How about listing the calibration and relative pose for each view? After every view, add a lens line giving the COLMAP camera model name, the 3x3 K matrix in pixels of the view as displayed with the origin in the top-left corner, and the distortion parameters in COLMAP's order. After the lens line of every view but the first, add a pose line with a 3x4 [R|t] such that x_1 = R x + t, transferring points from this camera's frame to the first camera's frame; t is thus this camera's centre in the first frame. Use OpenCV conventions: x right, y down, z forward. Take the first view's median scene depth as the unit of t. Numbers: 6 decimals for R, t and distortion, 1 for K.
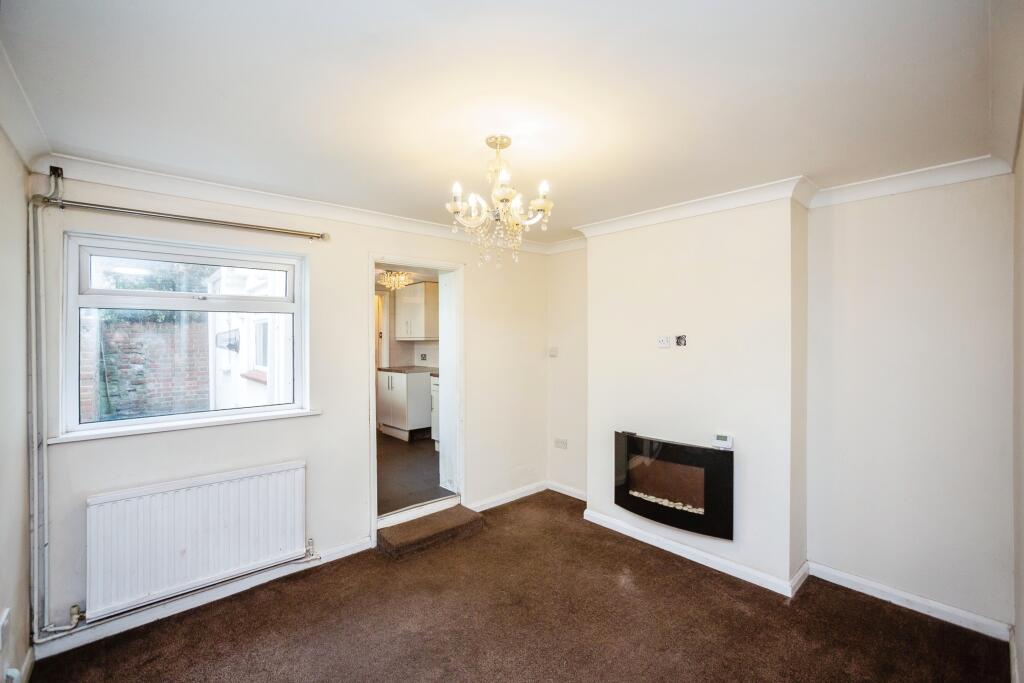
lens RADIAL K [[444.5, 0, 512.0], [0, 444.5, 341.5], [0, 0, 1]] dist [-0.000264, -0.000021]
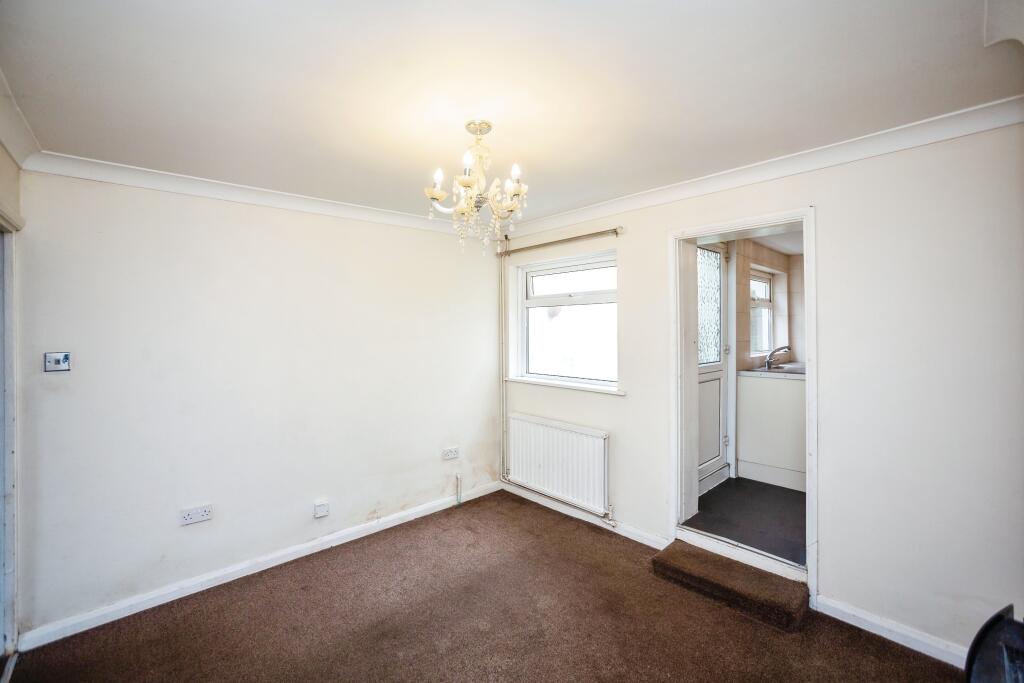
lens RADIAL K [[453.8, 0, 505.8], [0, 453.8, 326.9], [0, 0, 1]] dist [-0.000018, 0.000187]
pose [[0.021851, 0.001005, -0.999761, 0.781940], [-0.008350, 0.999965, 0.000823, 0.000098], [0.999726, 0.008330, 0.021859, 0.823498]]
